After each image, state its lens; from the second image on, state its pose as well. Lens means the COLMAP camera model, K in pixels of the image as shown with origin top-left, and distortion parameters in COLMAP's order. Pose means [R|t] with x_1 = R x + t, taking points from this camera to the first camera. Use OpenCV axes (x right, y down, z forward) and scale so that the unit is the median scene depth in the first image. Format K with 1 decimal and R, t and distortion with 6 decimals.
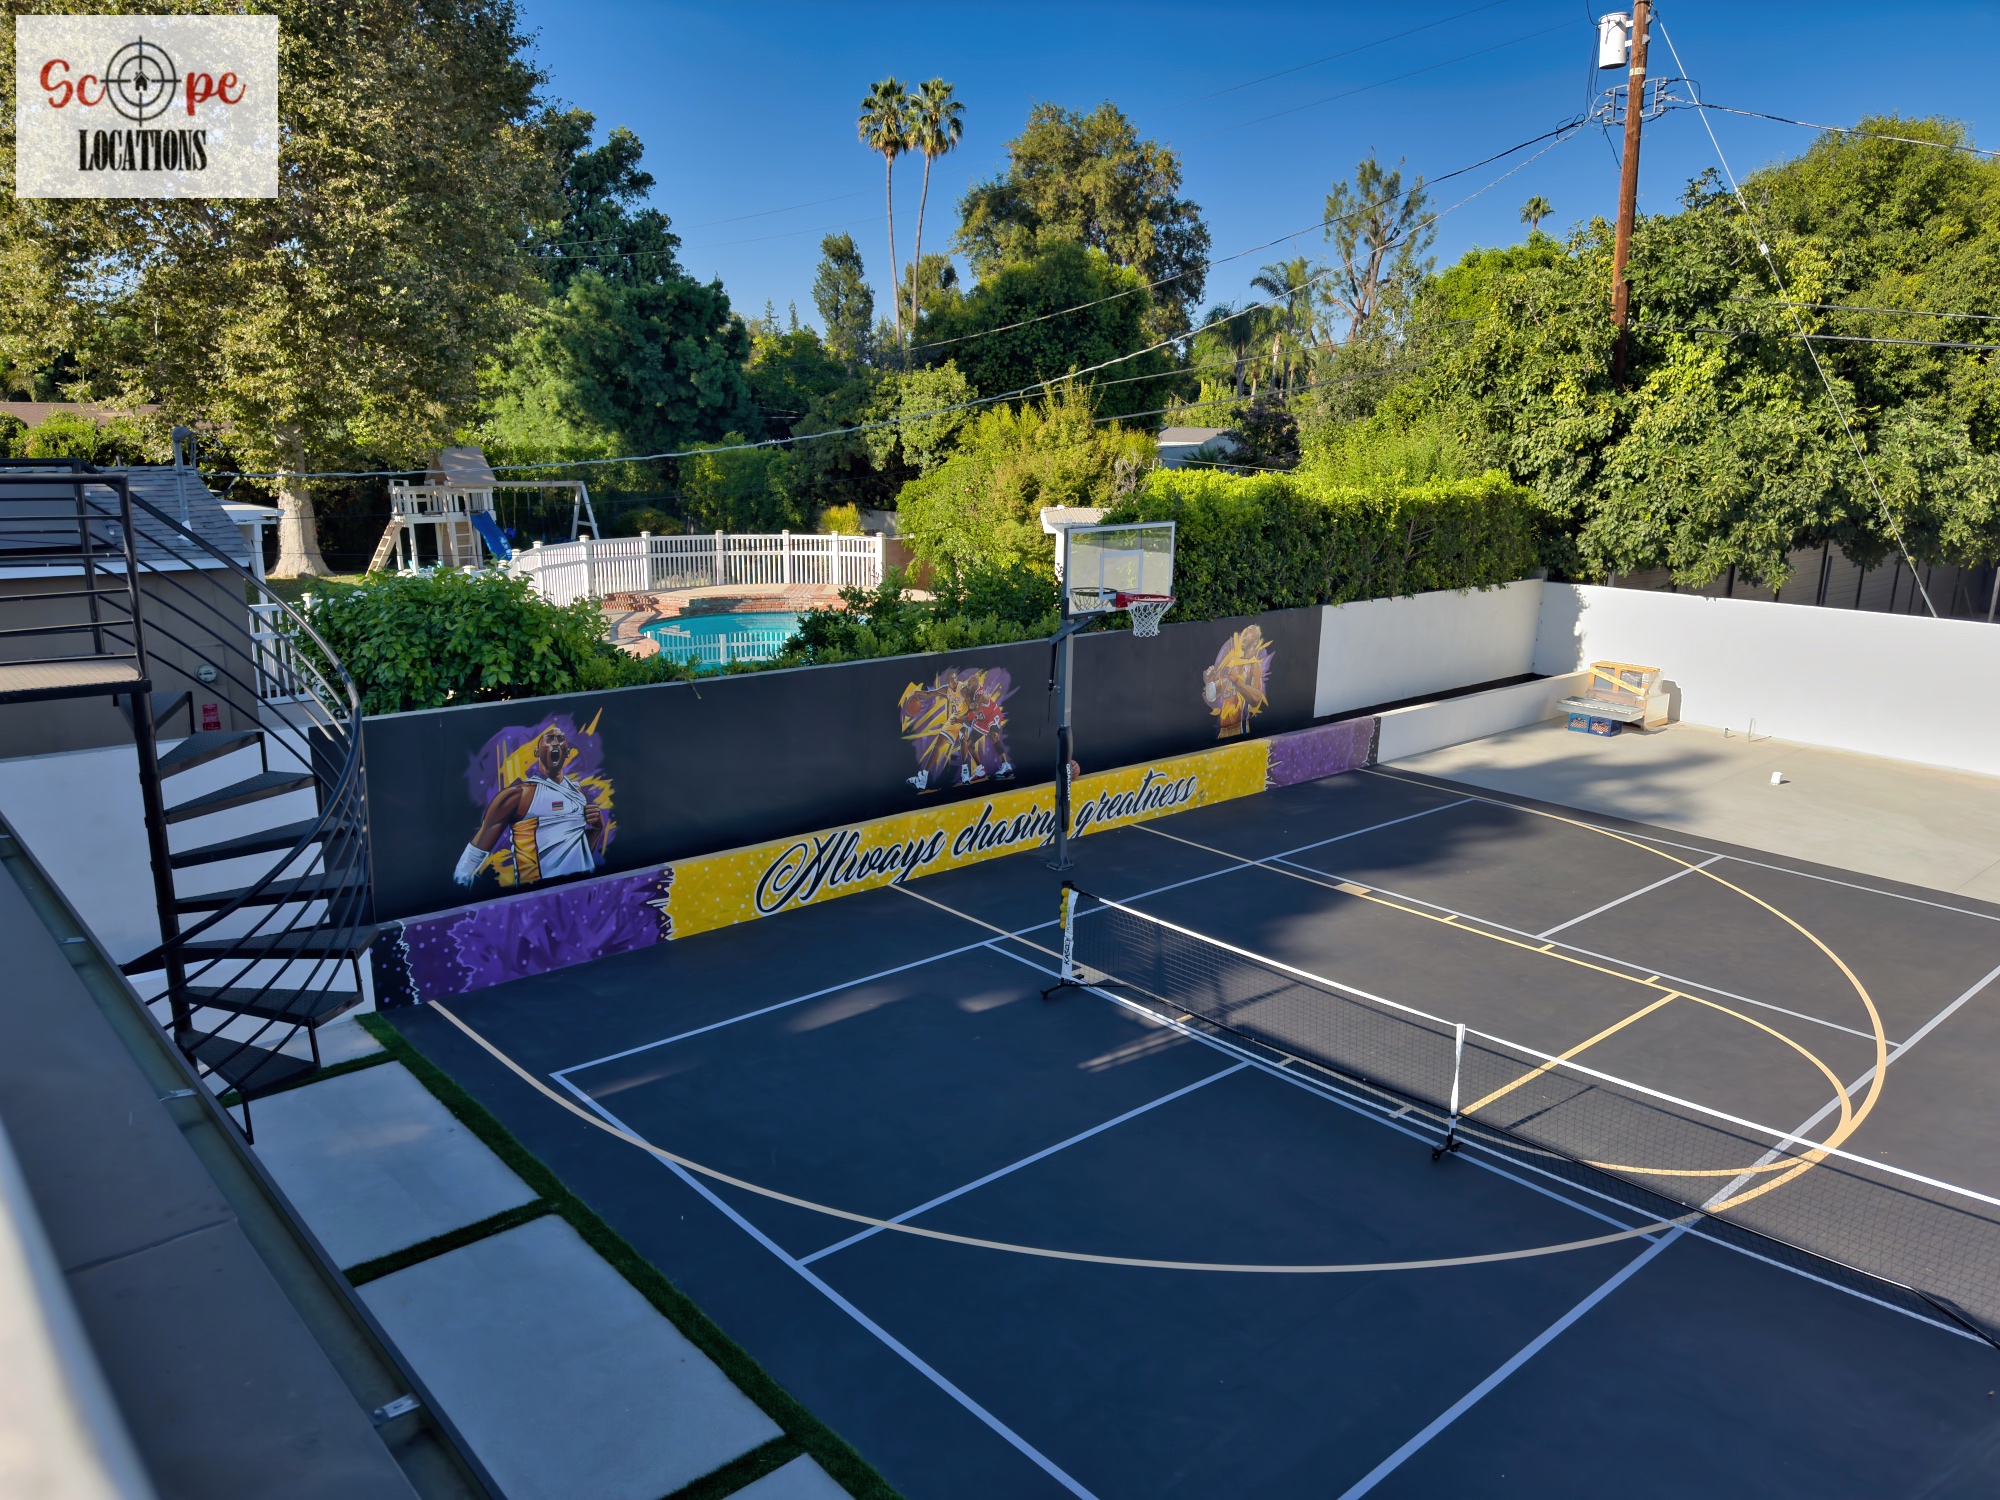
lens RADIAL K [[1398.2, 0, 1014.9], [0, 1398.2, 762.2], [0, 0, 1]] dist [0.078466, -0.105157]
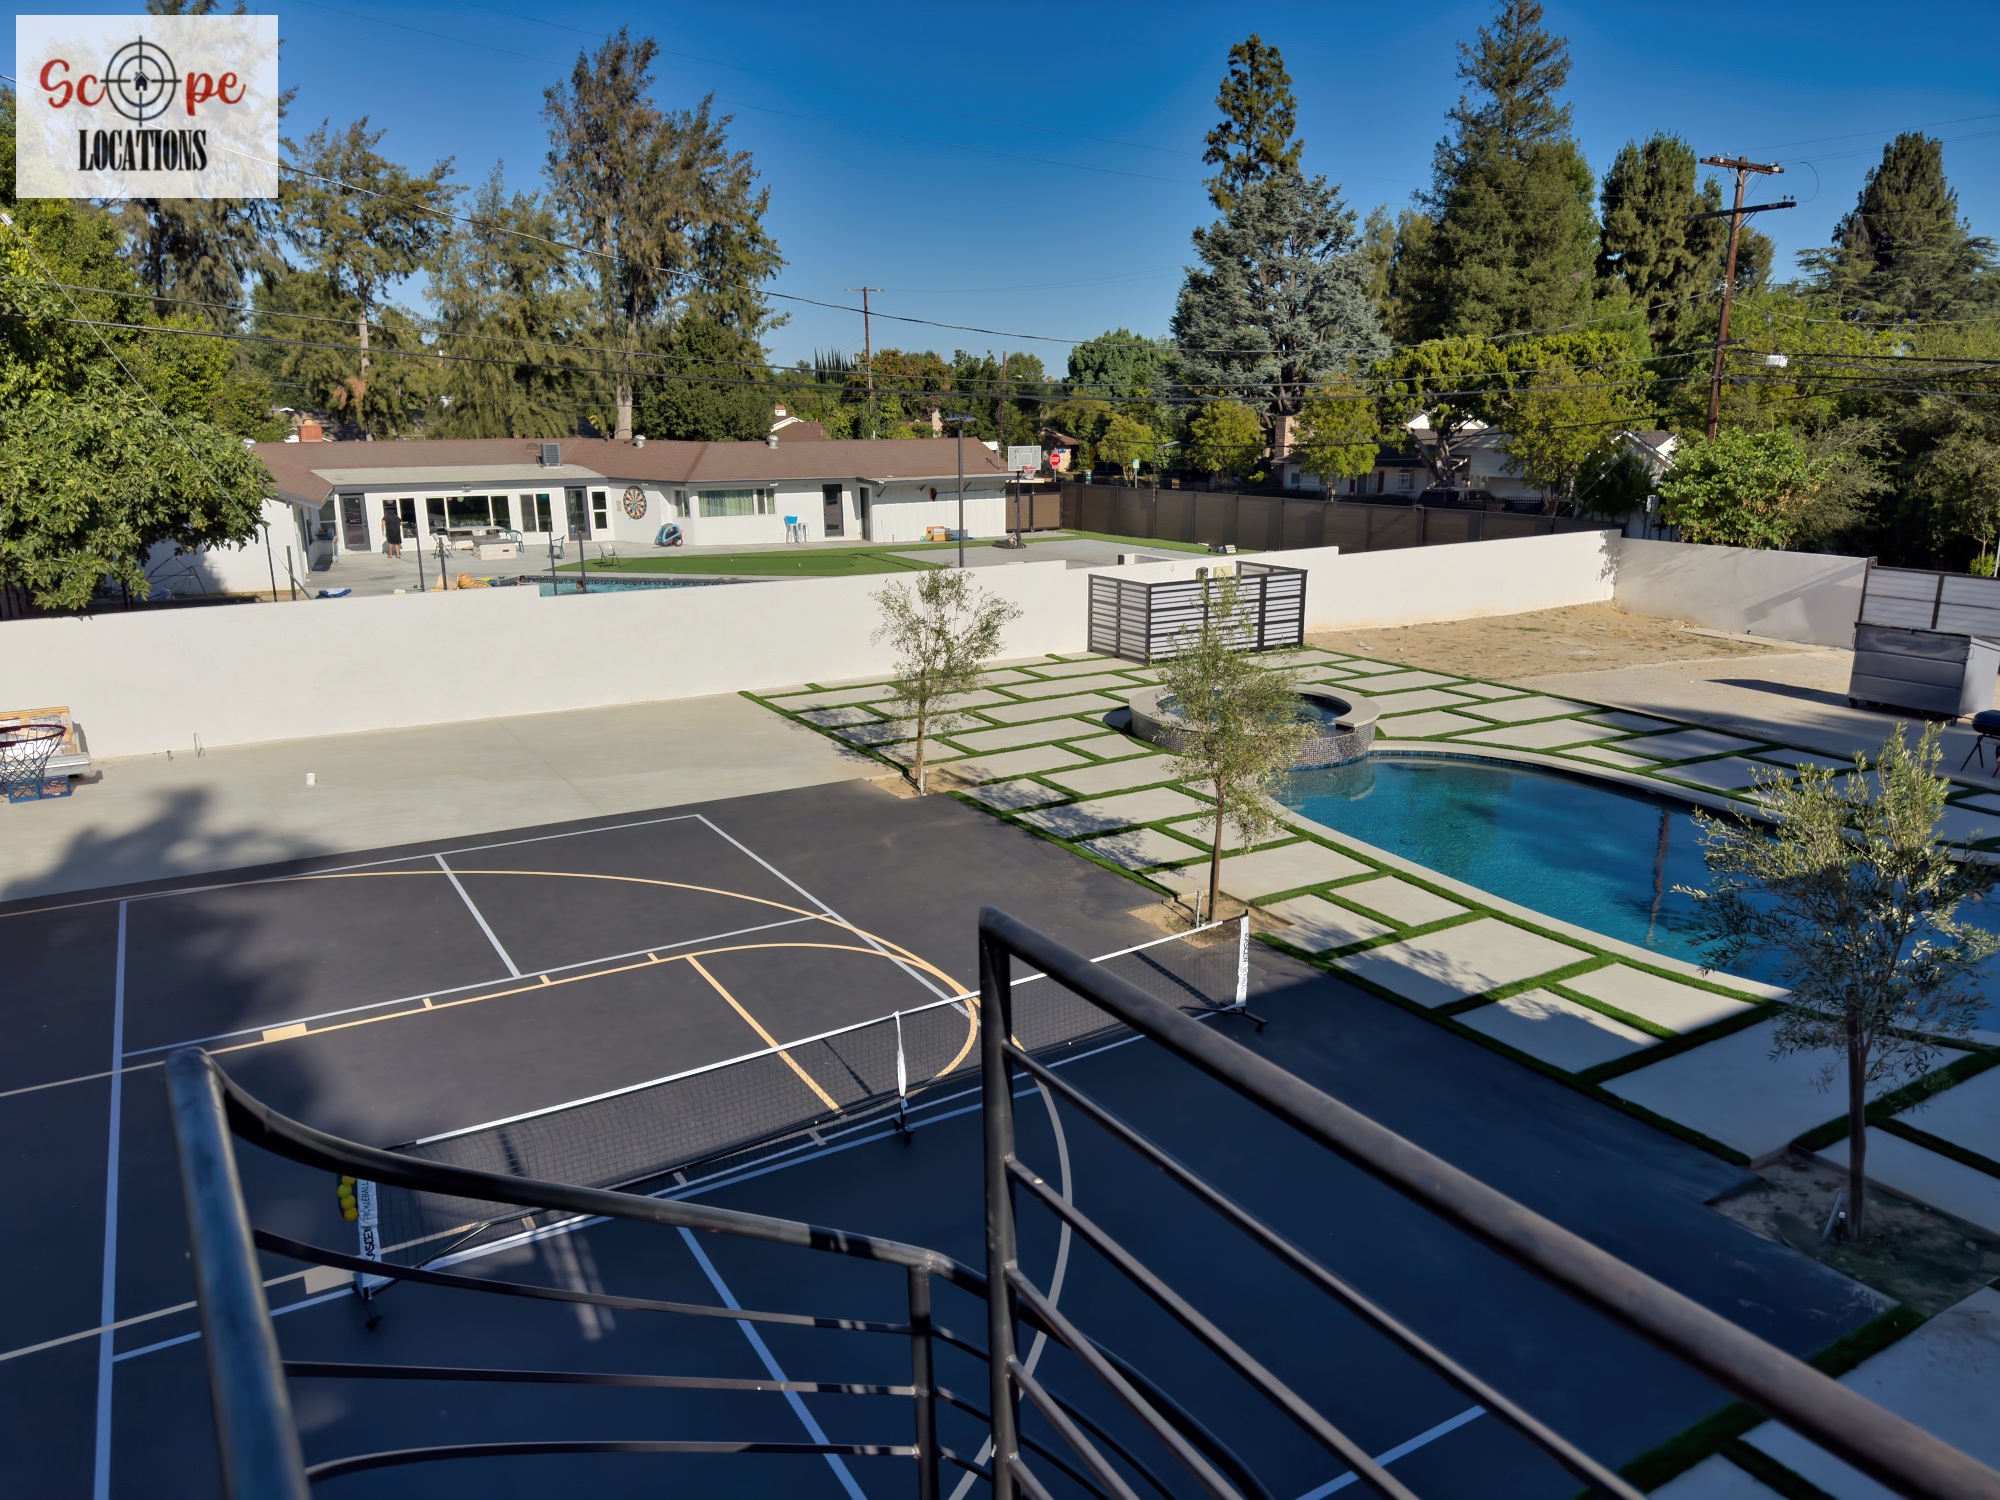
lens RADIAL K [[1380.2, 0, 1000.0], [0, 1380.2, 789.0], [0, 0, 1]] dist [0.065900, -0.089117]
pose [[0.200016, -0.280280, 0.938849, -0.229303], [0.237718, 0.943463, 0.231013, -0.075741], [-0.950518, 0.176975, 0.255336, 0.238954]]
